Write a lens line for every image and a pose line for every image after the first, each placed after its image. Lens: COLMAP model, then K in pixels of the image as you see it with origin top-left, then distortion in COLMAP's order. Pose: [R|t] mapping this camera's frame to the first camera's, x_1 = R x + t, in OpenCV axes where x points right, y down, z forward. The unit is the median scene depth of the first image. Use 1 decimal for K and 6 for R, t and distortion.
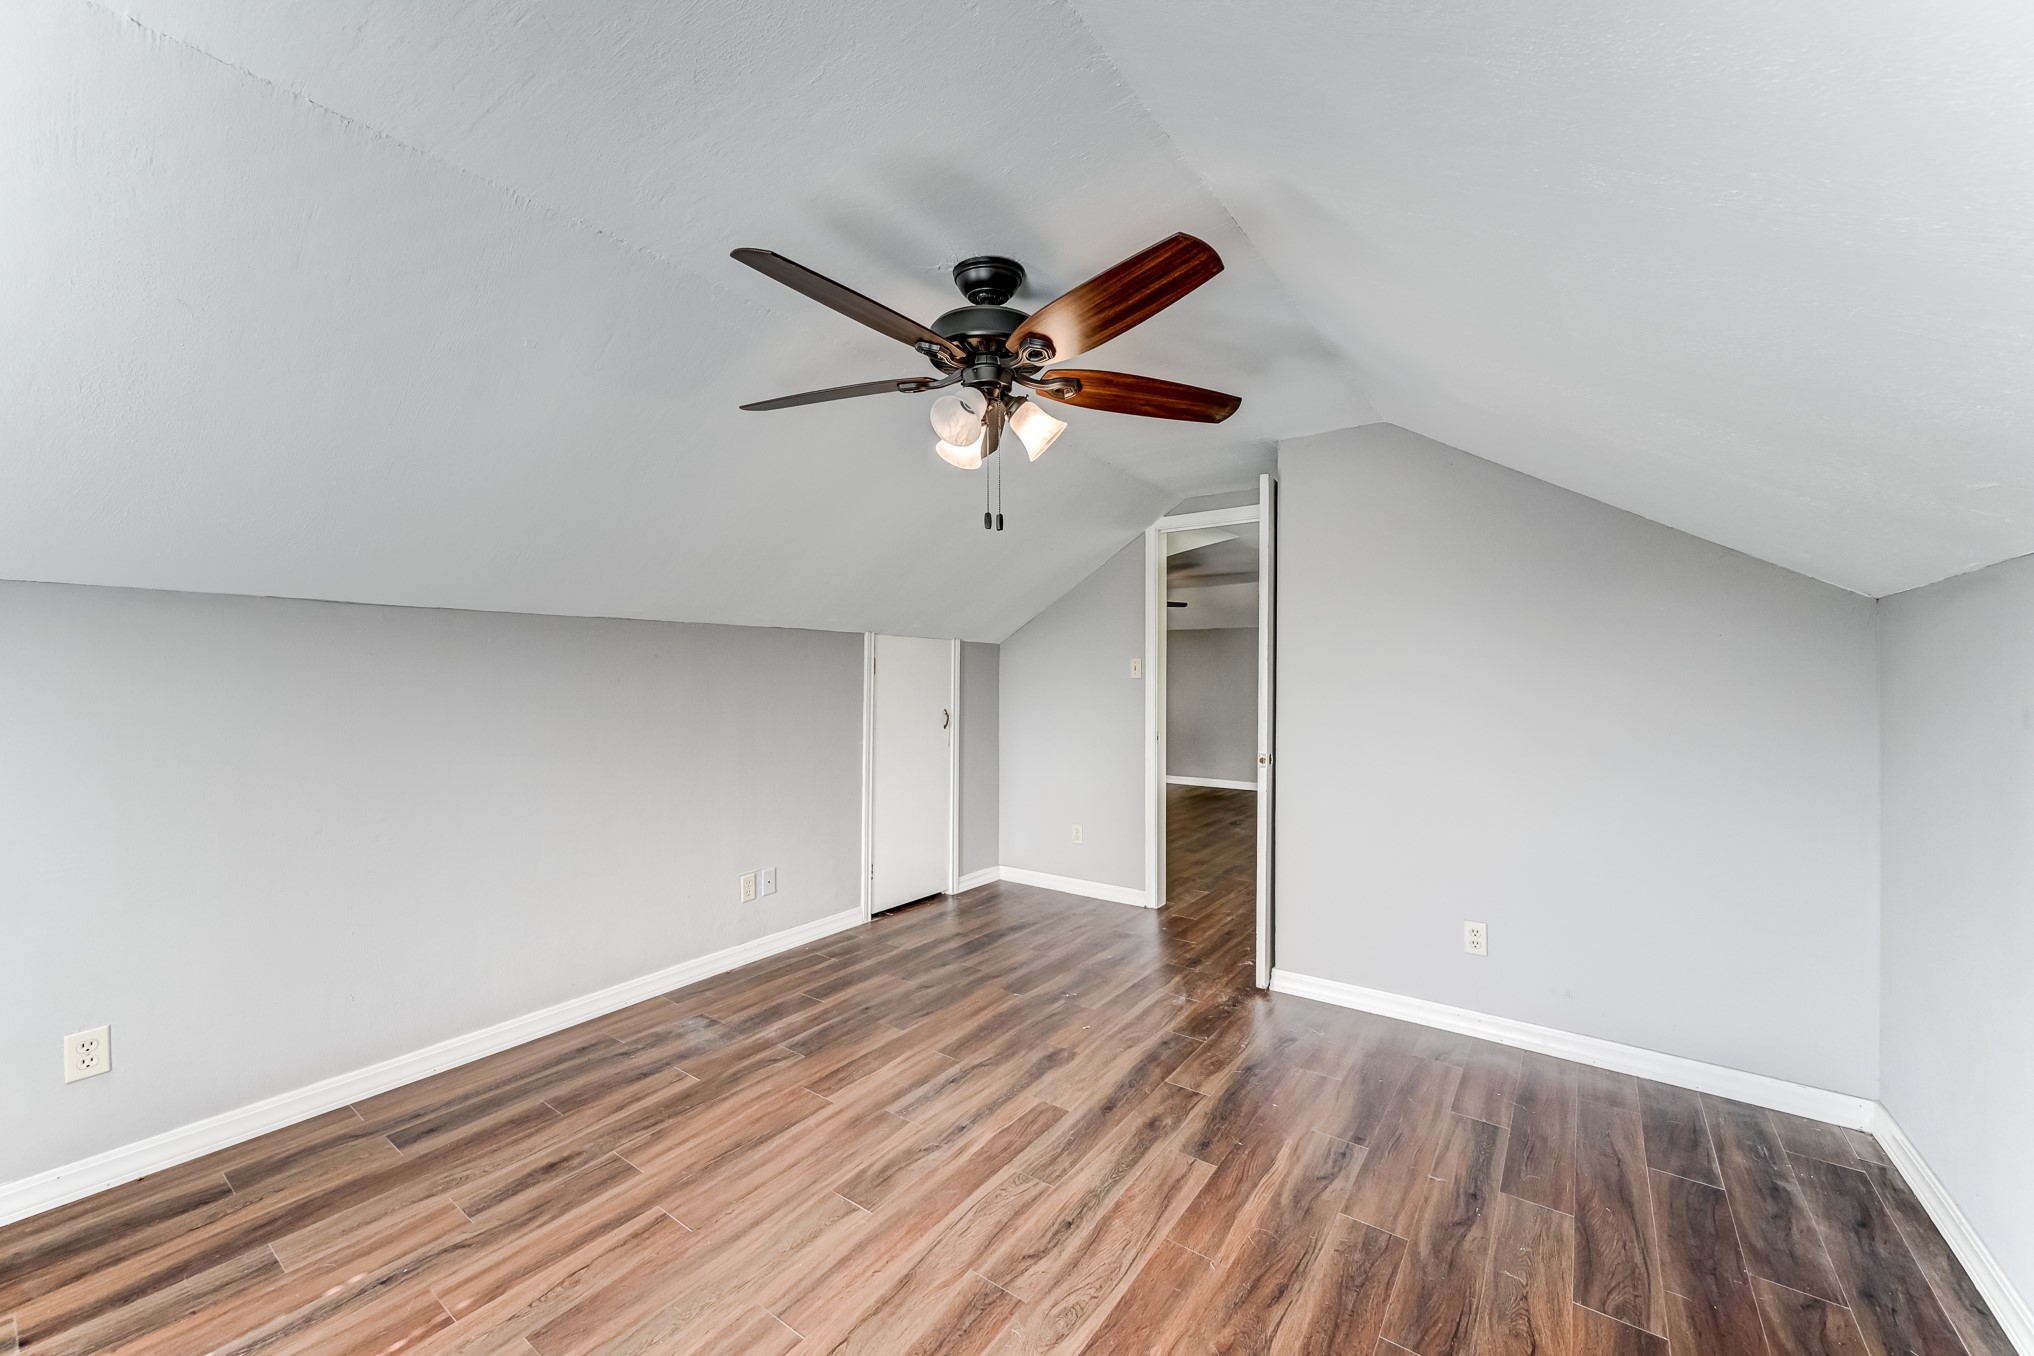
lens RADIAL K [[800.0, 0, 1017.9], [0, 800.0, 673.6], [0, 0, 1]] dist [0.007995, 0.000336]
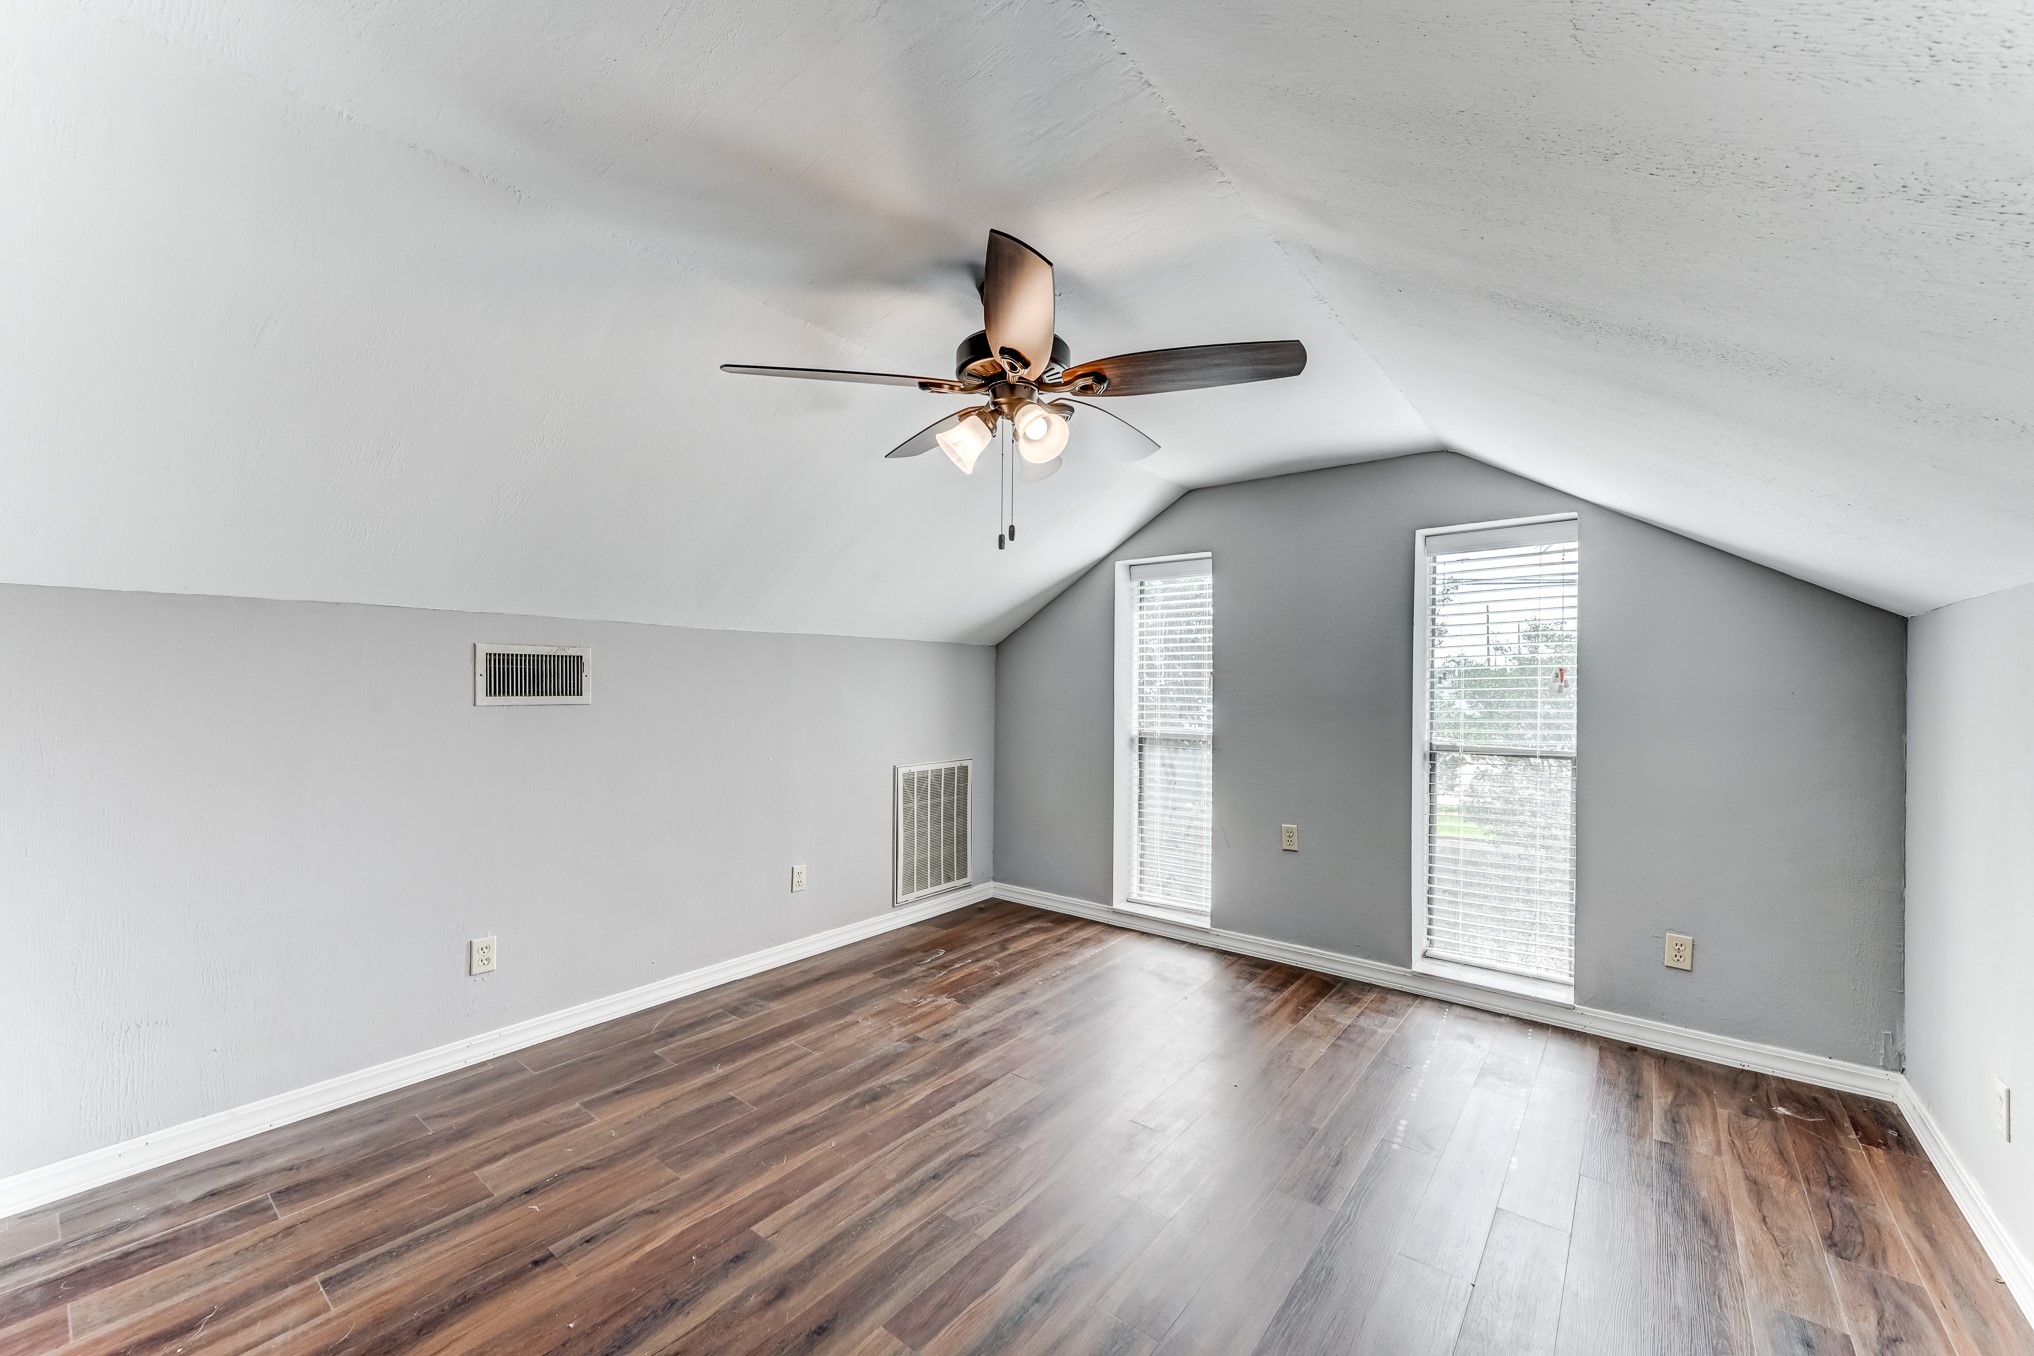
lens RADIAL K [[800.0, 0, 1014.3], [0, 800.0, 685.1], [0, 0, 1]] dist [0.007995, 0.000336]
pose [[-0.998714, -0.007379, 0.050156, -0.088372], [-0.007380, 0.999973, 0.000151, 0.005728], [-0.050156, -0.000219, -0.998741, 1.927183]]
